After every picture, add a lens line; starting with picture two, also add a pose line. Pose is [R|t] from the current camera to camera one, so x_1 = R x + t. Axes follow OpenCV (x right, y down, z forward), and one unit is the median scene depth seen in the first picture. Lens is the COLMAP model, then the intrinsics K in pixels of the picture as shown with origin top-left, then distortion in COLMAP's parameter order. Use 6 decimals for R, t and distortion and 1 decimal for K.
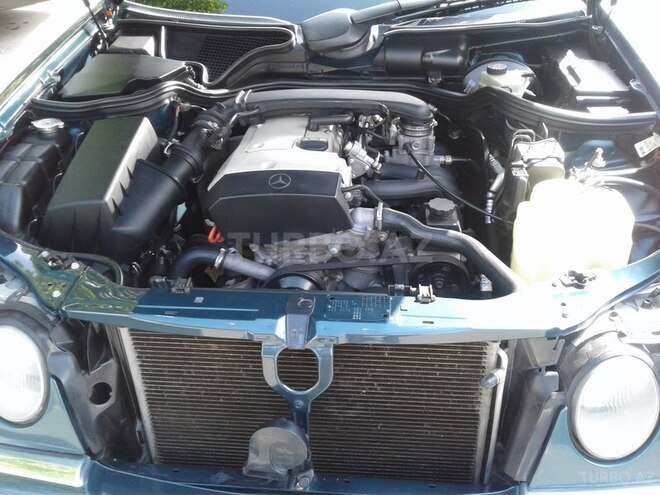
lens RADIAL K [[586.8, 0, 339.5], [0, 586.8, 283.3], [0, 0, 1]] dist [0.053674, -0.100881]
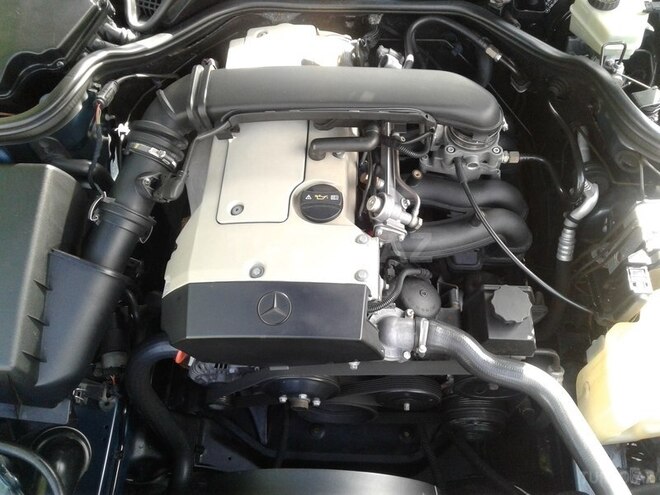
lens RADIAL K [[586.8, 0, 339.5], [0, 586.8, 283.3], [0, 0, 1]] dist [0.053674, -0.100881]
pose [[0.999487, -0.020438, 0.024676, -0.039655], [0.007853, 0.902906, 0.429766, -0.424554], [-0.031063, -0.429351, 0.902603, 0.376169]]
